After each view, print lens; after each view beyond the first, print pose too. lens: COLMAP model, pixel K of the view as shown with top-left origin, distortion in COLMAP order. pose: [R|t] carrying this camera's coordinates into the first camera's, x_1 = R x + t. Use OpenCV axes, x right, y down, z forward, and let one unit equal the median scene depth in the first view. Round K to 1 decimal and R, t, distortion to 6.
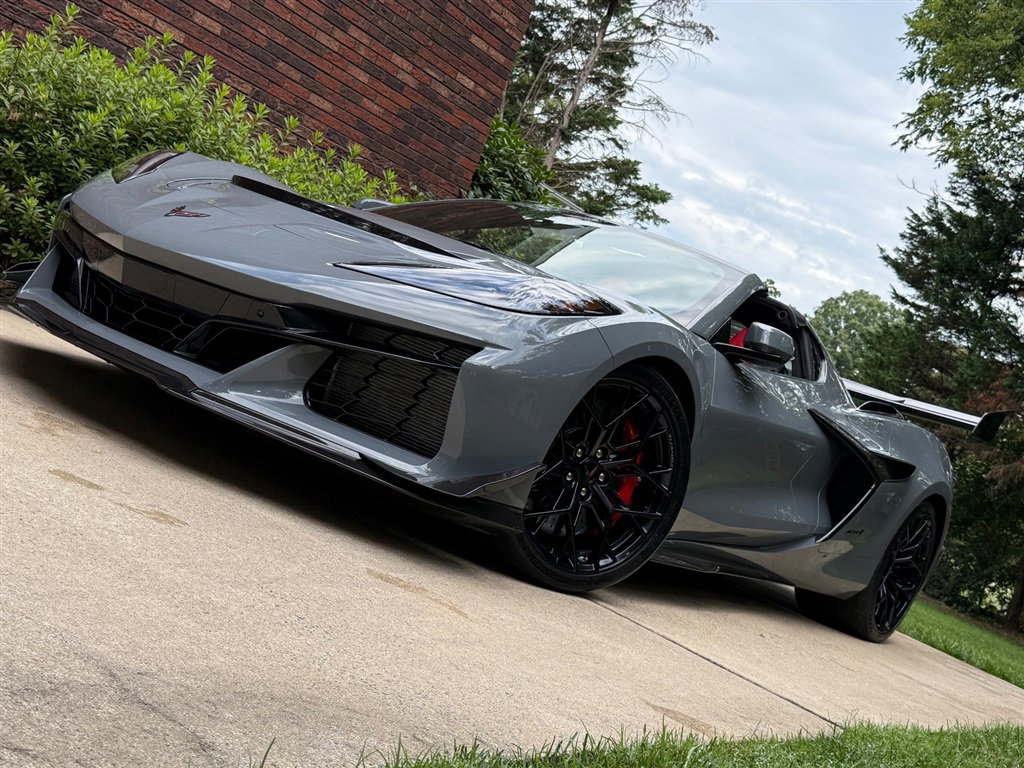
lens RADIAL K [[1263.9, 0, 513.3], [0, 1263.9, 386.9], [0, 0, 1]] dist [0.173832, -0.405816]
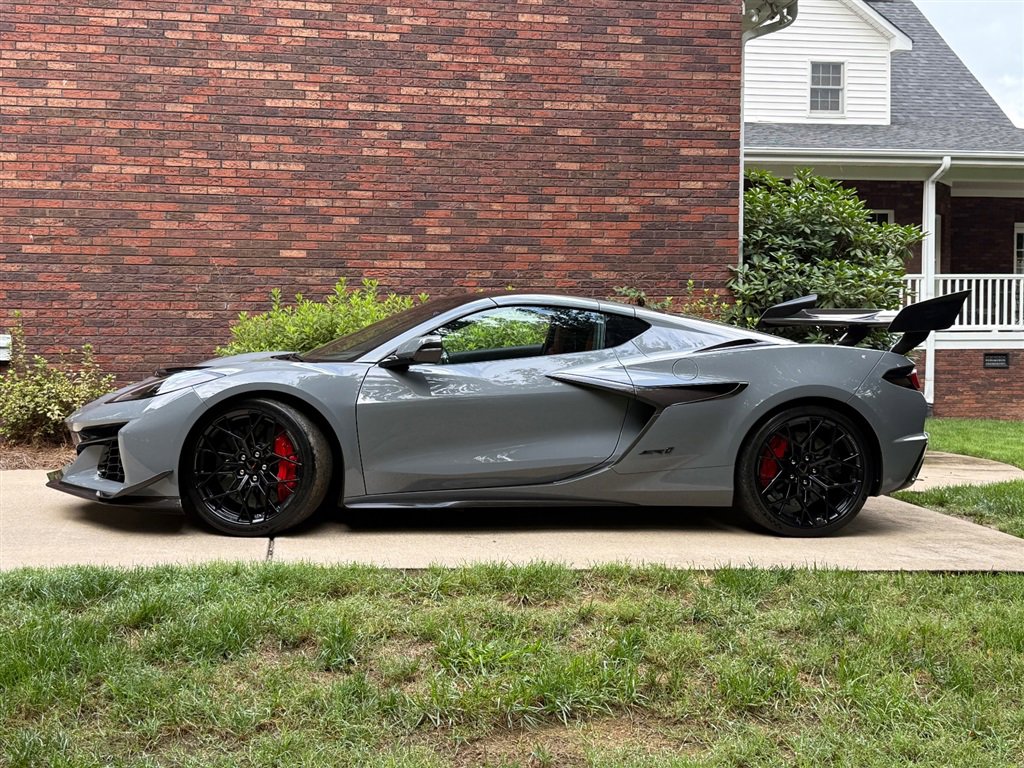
lens RADIAL K [[1258.7, 0, 517.8], [0, 1258.7, 404.0], [0, 0, 1]] dist [0.198736, -0.525868]
pose [[0.668558, -0.313042, -0.674563, 0.714838], [0.236991, 0.949477, -0.205740, 0.204447], [0.704887, -0.022316, 0.708968, 0.003954]]
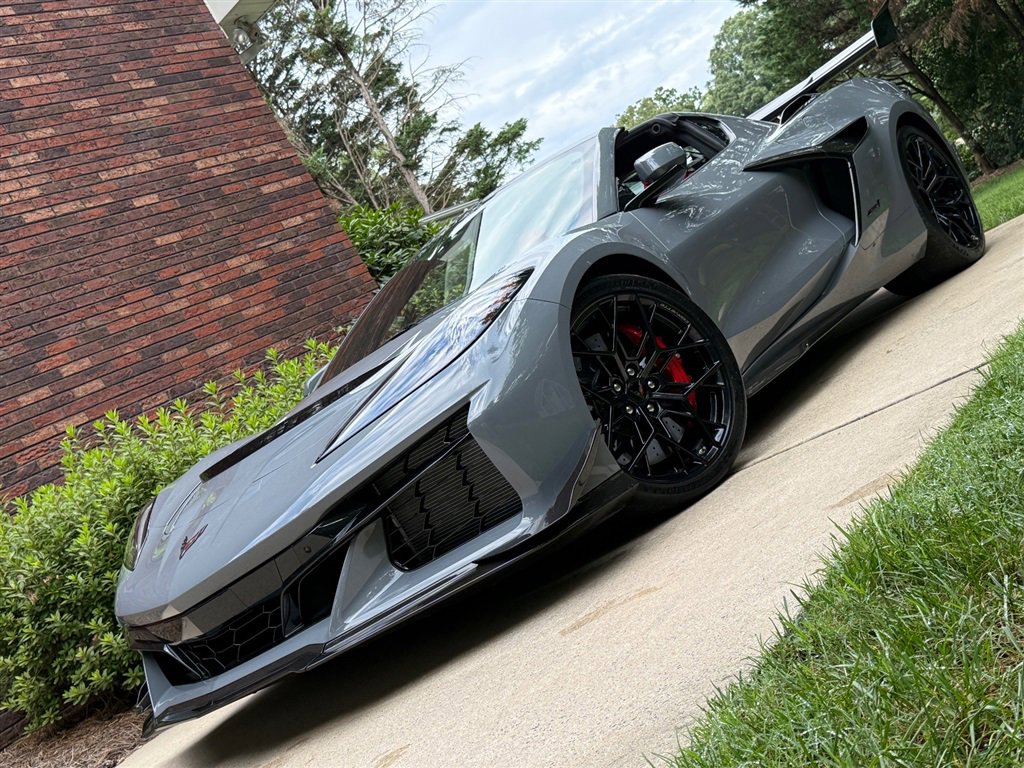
lens RADIAL K [[1263.9, 0, 513.3], [0, 1263.9, 386.9], [0, 0, 1]] dist [0.173832, -0.405816]
pose [[0.625306, -0.778789, -0.049808, 0.023681], [0.778646, 0.626897, -0.026655, 0.006739], [0.051983, -0.022116, 0.998403, -0.003538]]
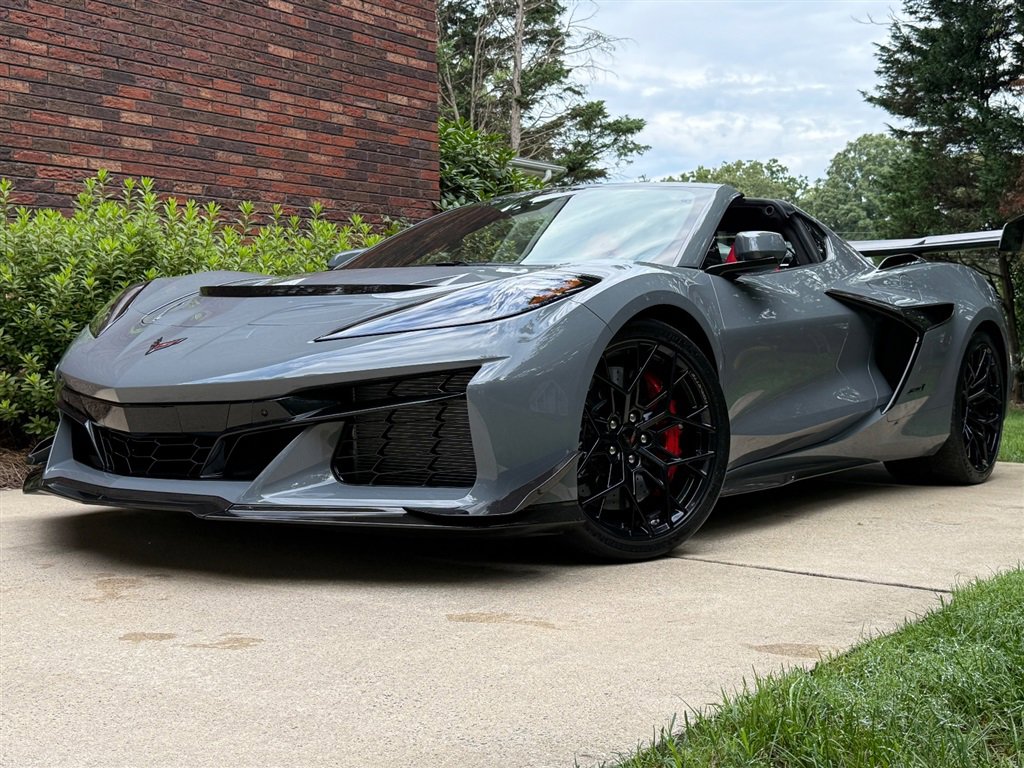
lens RADIAL K [[1263.9, 0, 513.3], [0, 1263.9, 386.9], [0, 0, 1]] dist [0.173832, -0.405816]
pose [[0.932058, -0.358885, -0.049703, 0.018122], [0.359699, 0.933032, 0.008235, -0.005771], [0.043419, -0.025554, 0.998730, -0.001064]]
